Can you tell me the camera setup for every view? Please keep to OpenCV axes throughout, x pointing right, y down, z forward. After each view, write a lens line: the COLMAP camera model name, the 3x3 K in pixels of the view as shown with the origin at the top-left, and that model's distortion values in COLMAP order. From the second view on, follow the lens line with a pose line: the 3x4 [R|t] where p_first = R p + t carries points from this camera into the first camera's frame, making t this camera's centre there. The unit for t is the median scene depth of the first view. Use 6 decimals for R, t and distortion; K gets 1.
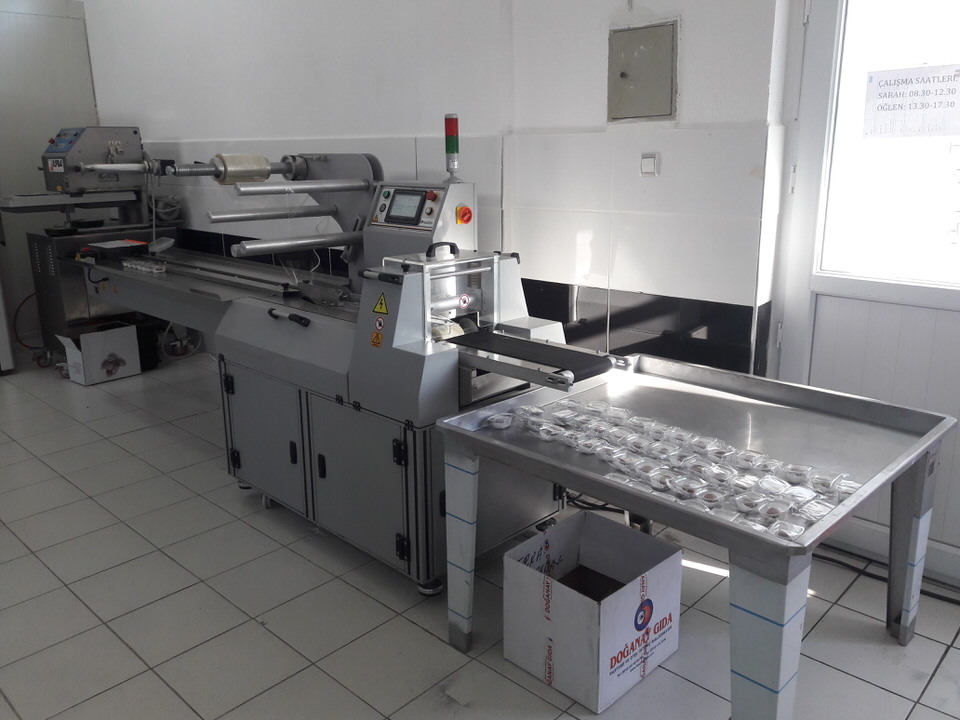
lens RADIAL K [[772.5, 0, 473.6], [0, 772.5, 328.5], [0, 0, 1]] dist [0.147375, -0.281153]
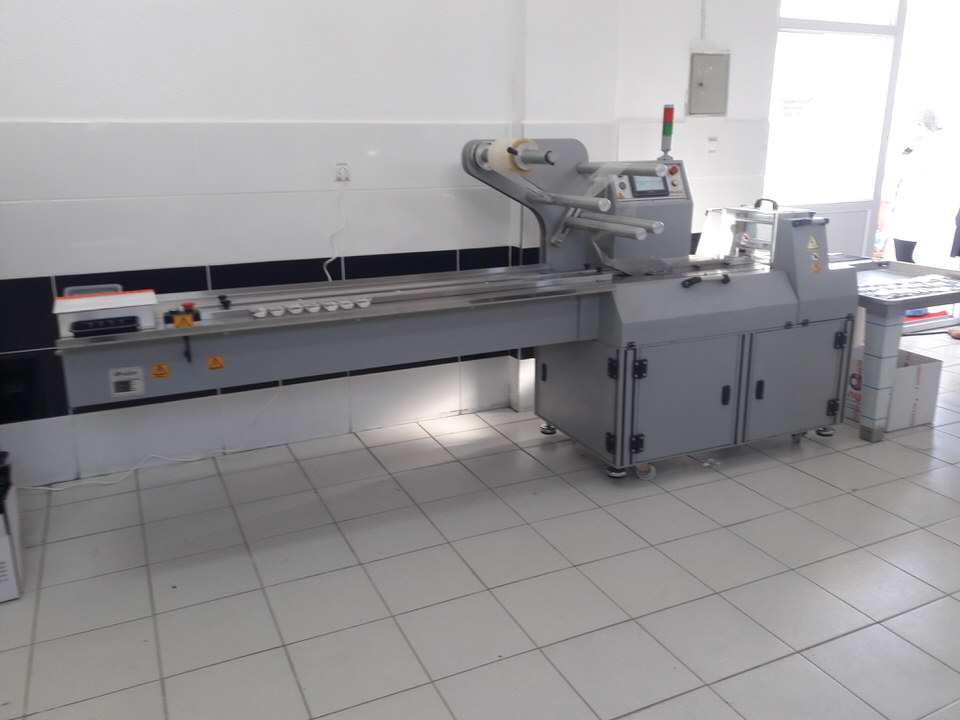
lens RADIAL K [[772.5, 0, 473.6], [0, 772.5, 328.5], [0, 0, 1]] dist [0.147375, -0.281153]
pose [[0.355878, -0.209079, 0.910844, -1.403478], [0.211242, 0.967423, 0.139531, -0.176632], [-0.910345, 0.142753, 0.388451, 0.883002]]
